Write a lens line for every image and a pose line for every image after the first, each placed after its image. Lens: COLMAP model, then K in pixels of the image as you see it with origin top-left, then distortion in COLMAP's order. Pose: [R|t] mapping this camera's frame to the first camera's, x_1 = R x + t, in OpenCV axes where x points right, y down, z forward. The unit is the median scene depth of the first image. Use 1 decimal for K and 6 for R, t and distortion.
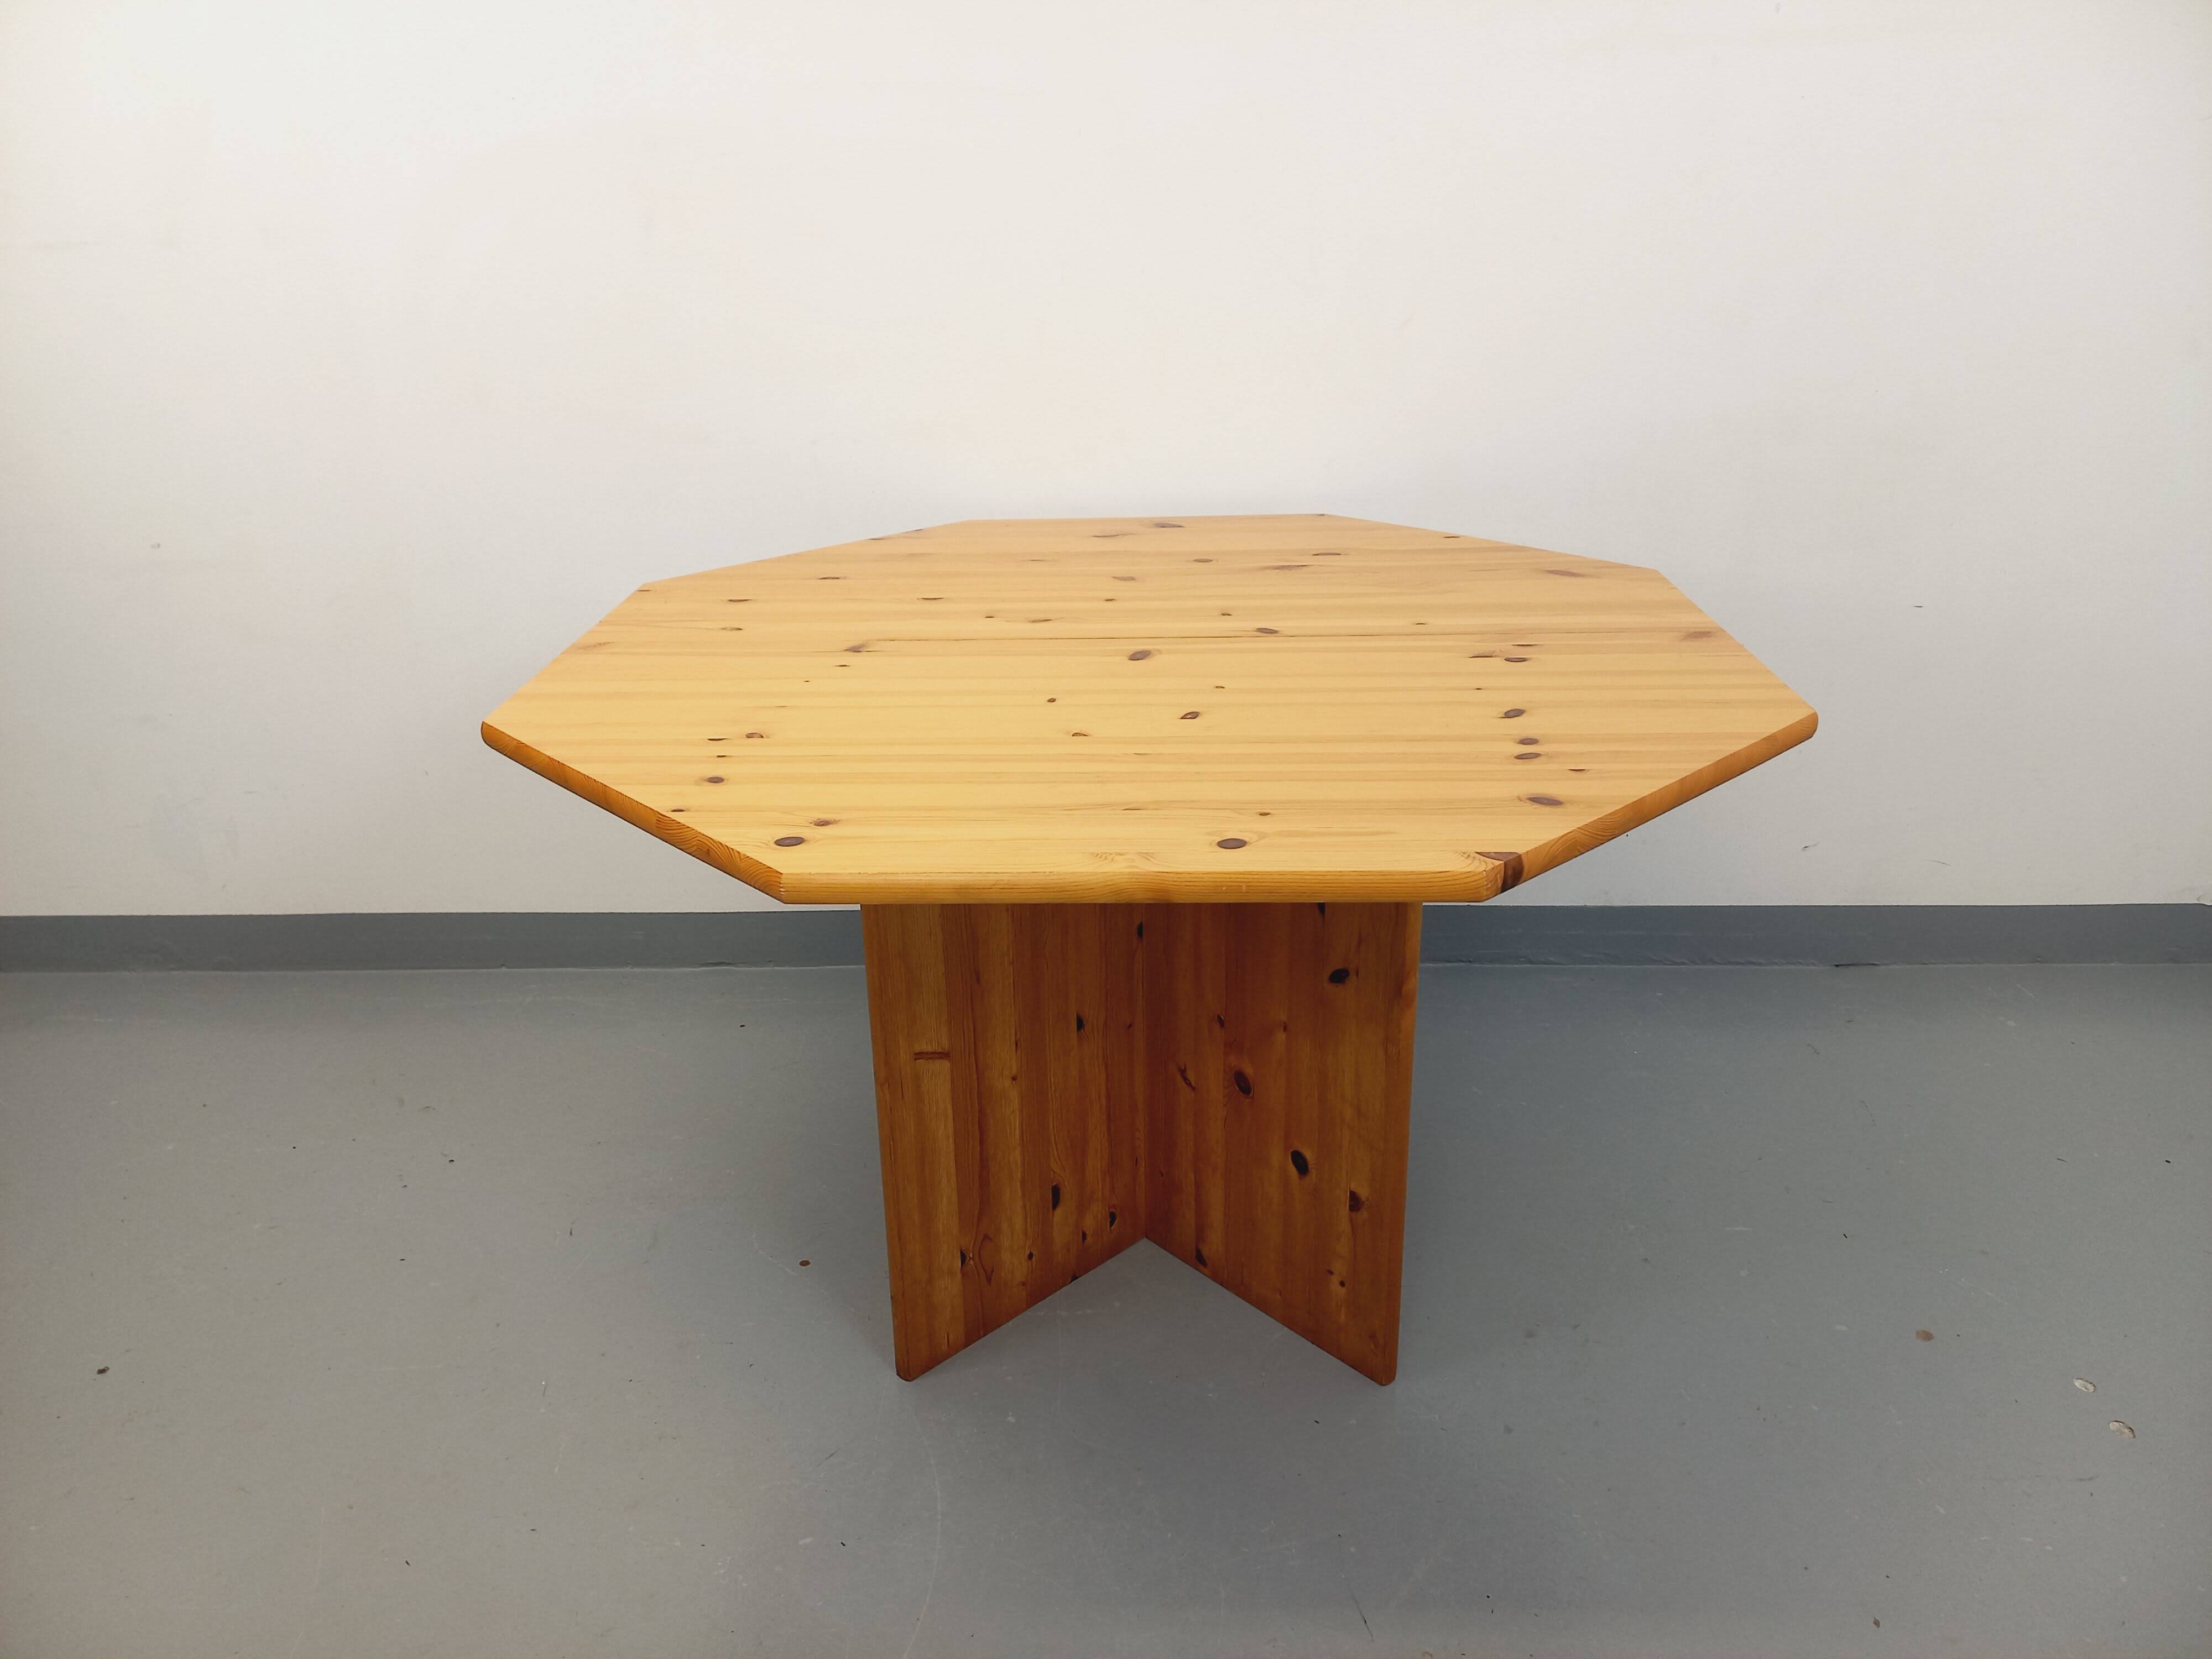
lens RADIAL K [[1614.0, 0, 1096.0], [0, 1614.0, 800.3], [0, 0, 1]] dist [0.090003, -0.092649]
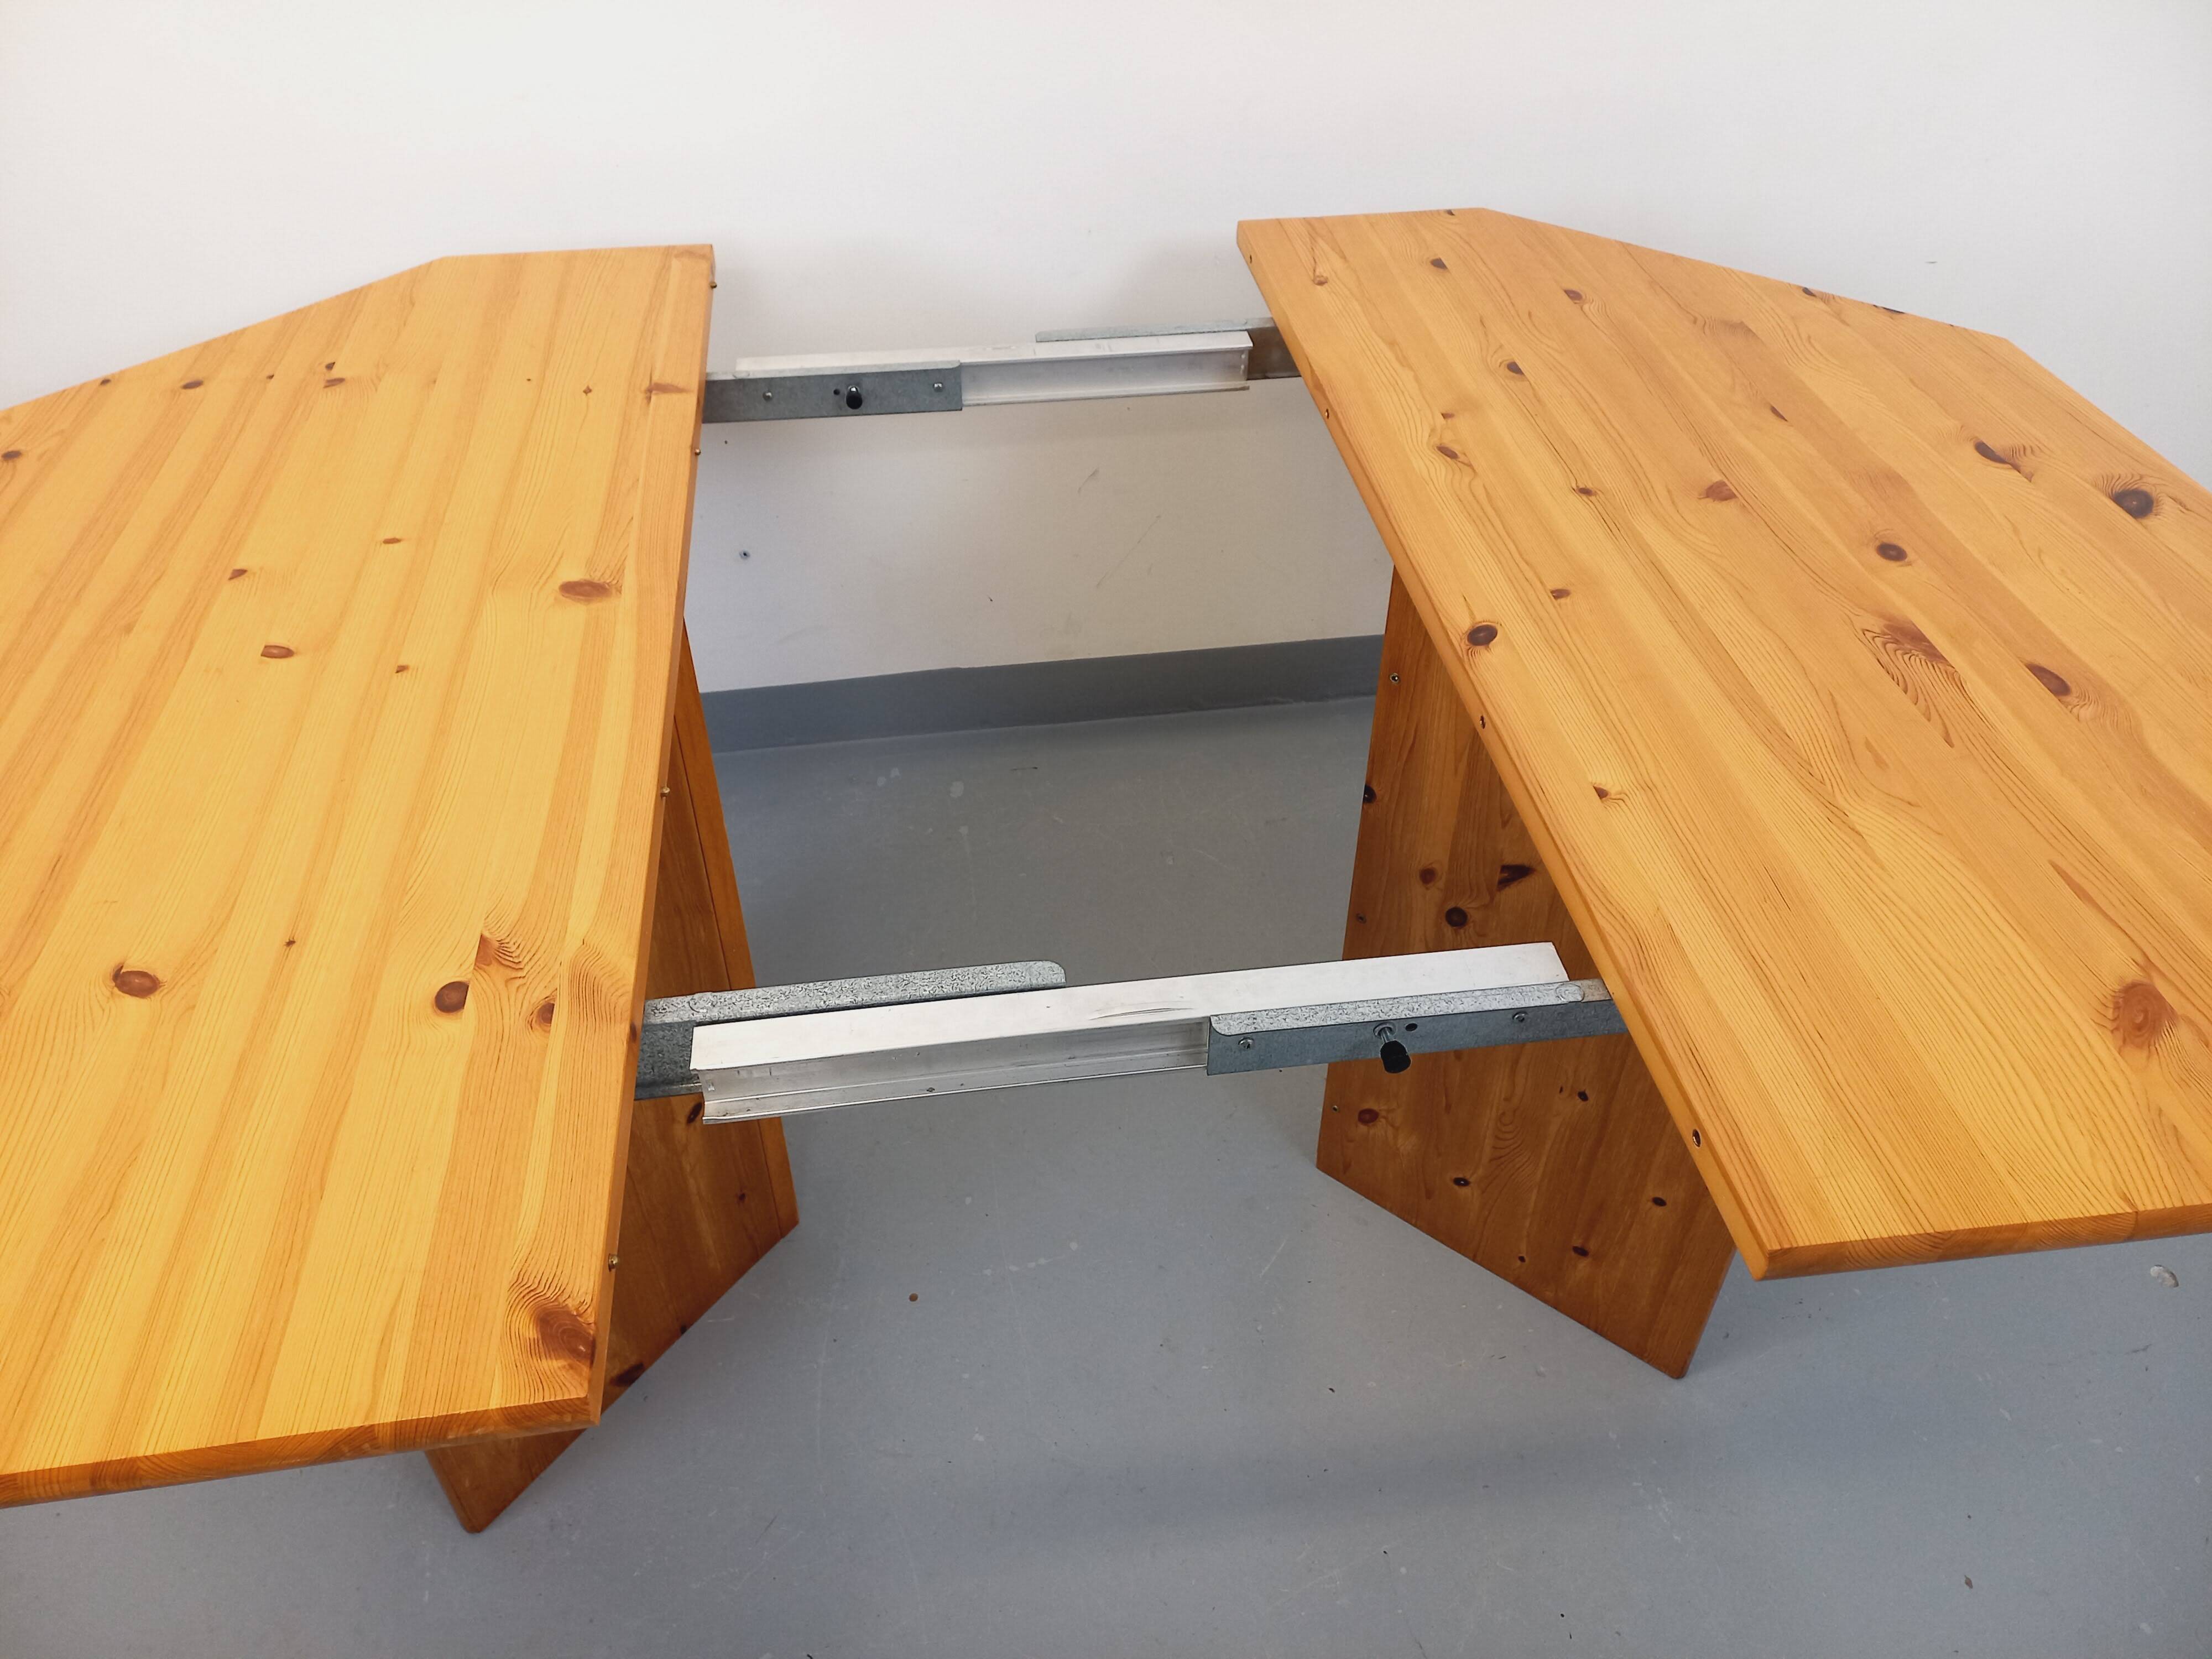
lens RADIAL K [[1614.0, 0, 1139.1], [0, 1614.0, 832.7], [0, 0, 1]] dist [0.090003, -0.092649]
pose [[0.178342, 0.660826, -0.729043, 0.586885], [-0.370844, 0.731426, 0.572269, -0.456578], [0.911411, 0.168302, 0.375507, 0.930993]]
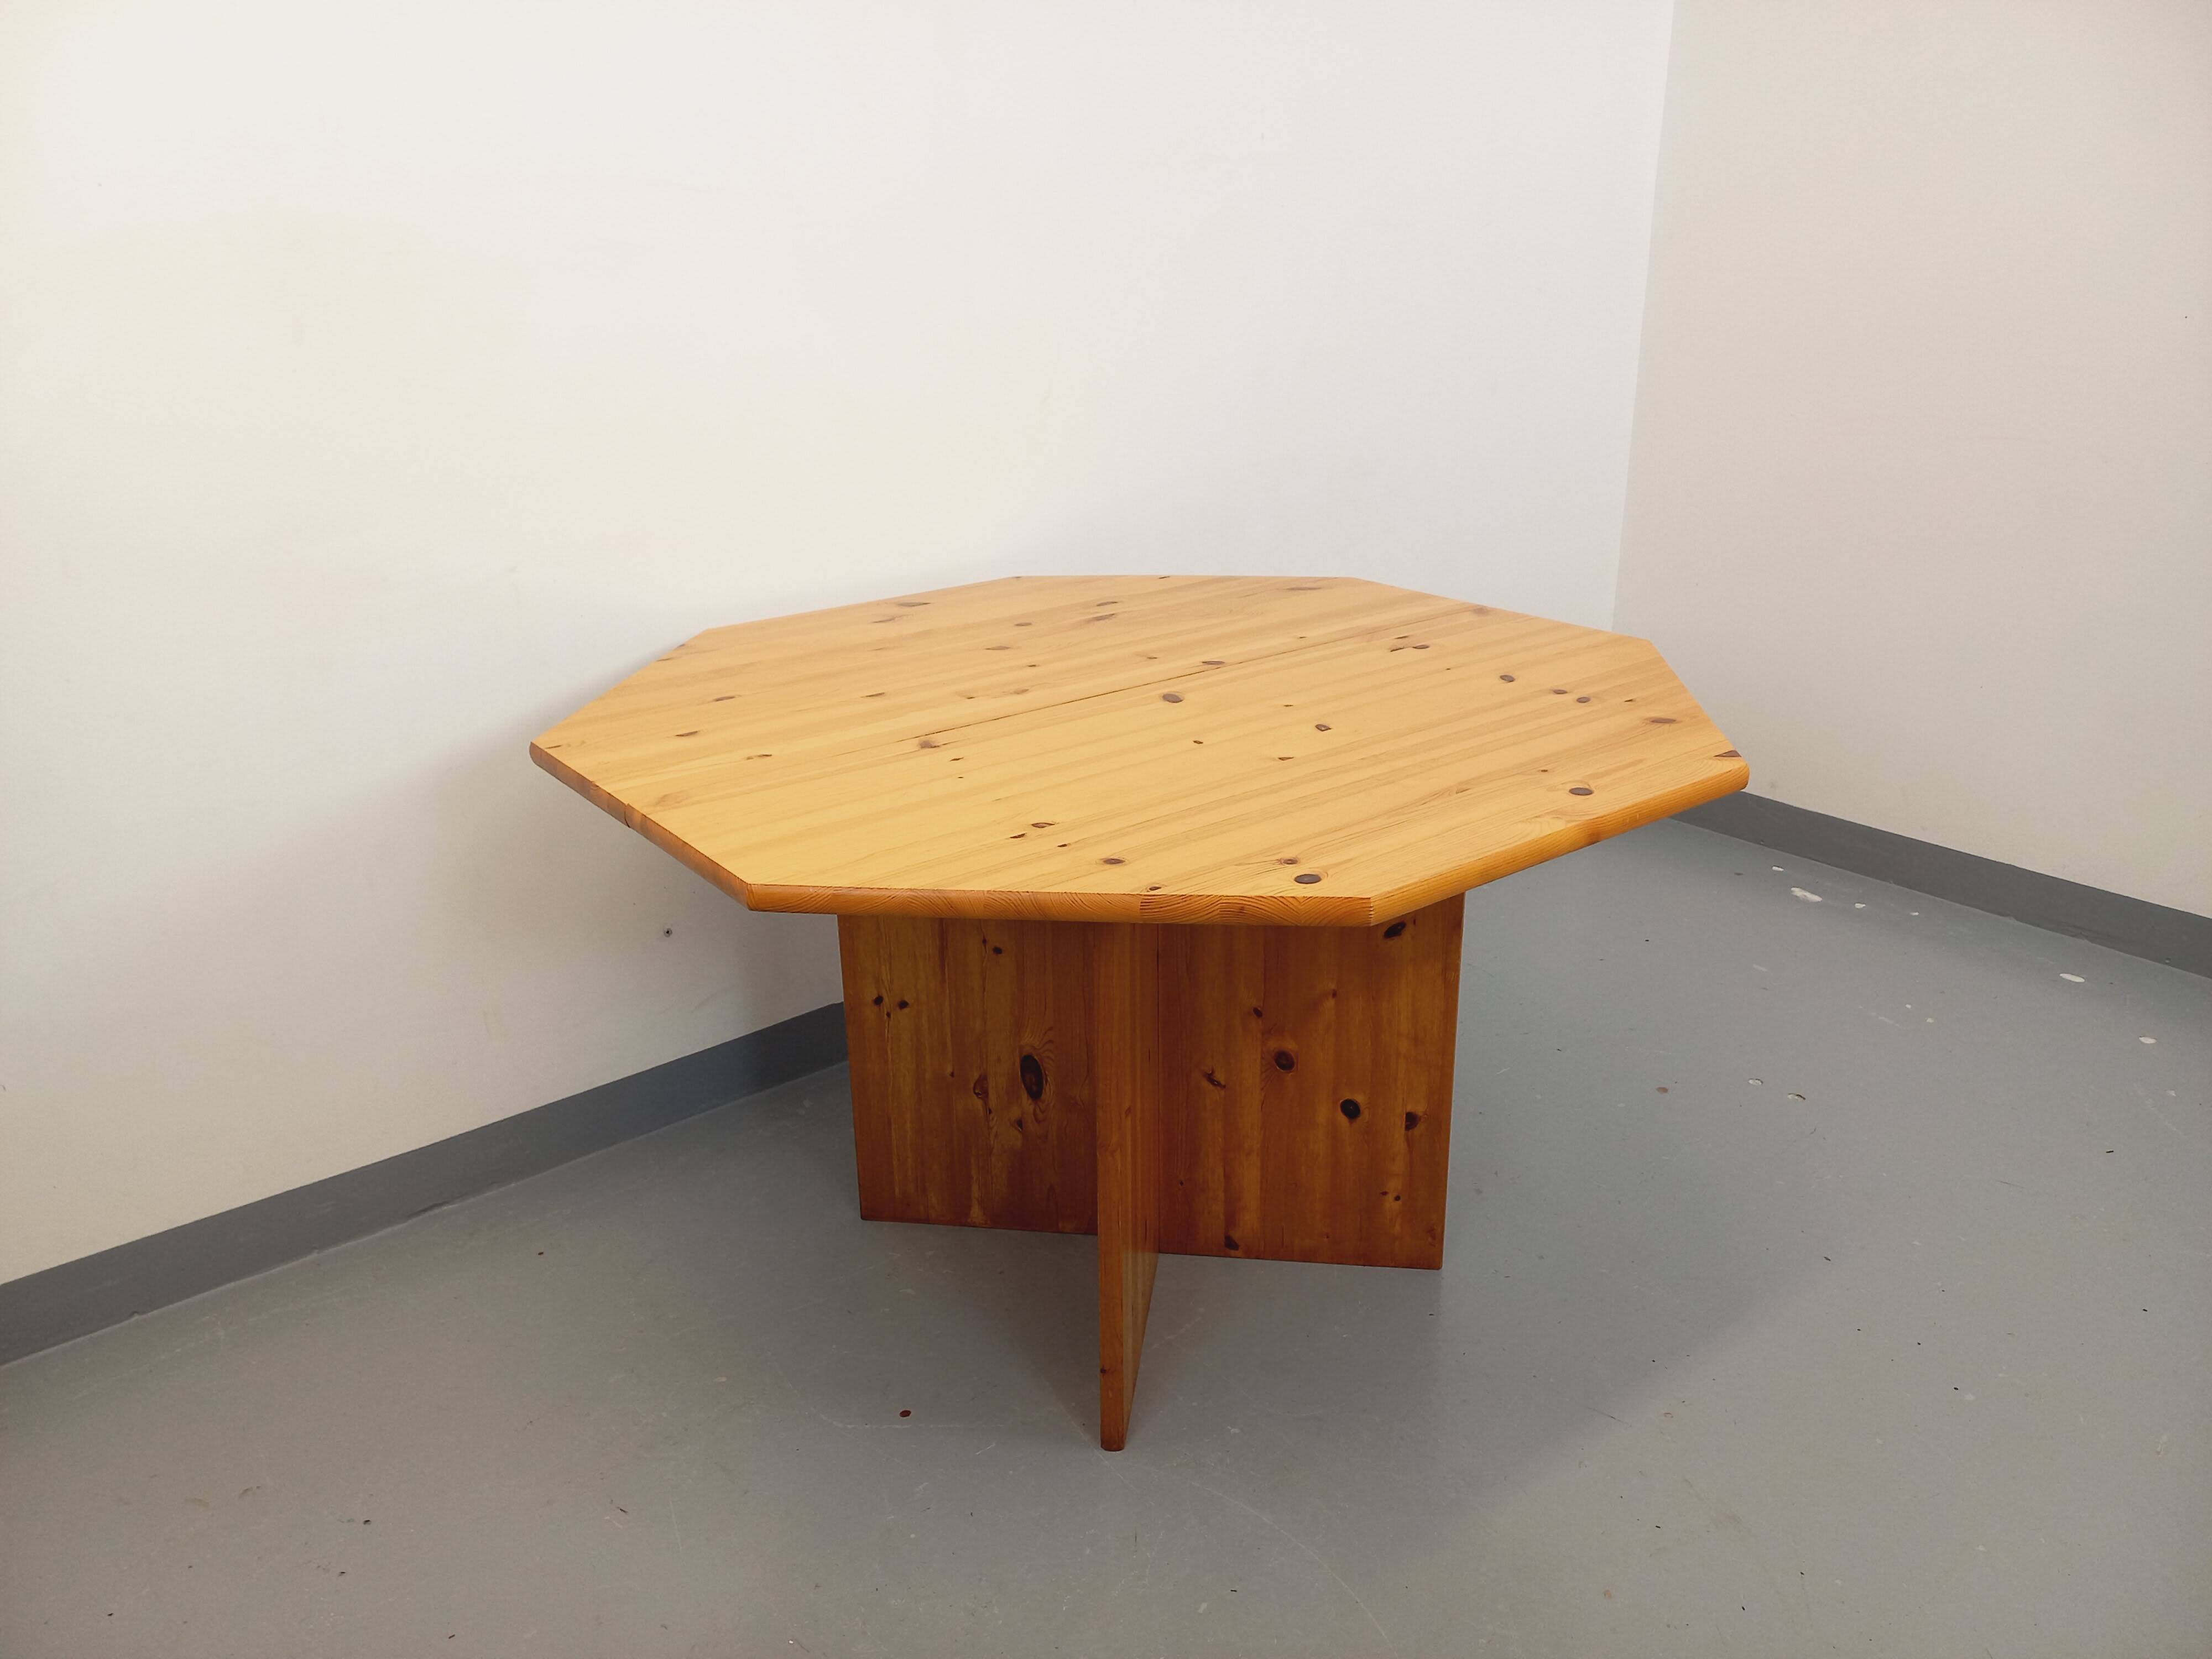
lens RADIAL K [[1614.0, 0, 1100.3], [0, 1614.0, 817.1], [0, 0, 1]] dist [0.090003, -0.092649]
pose [[0.772878, -0.214312, 0.597269, -0.649152], [0.242423, 0.969568, 0.034200, -0.058680], [-0.586422, 0.118359, 0.801312, 0.160864]]
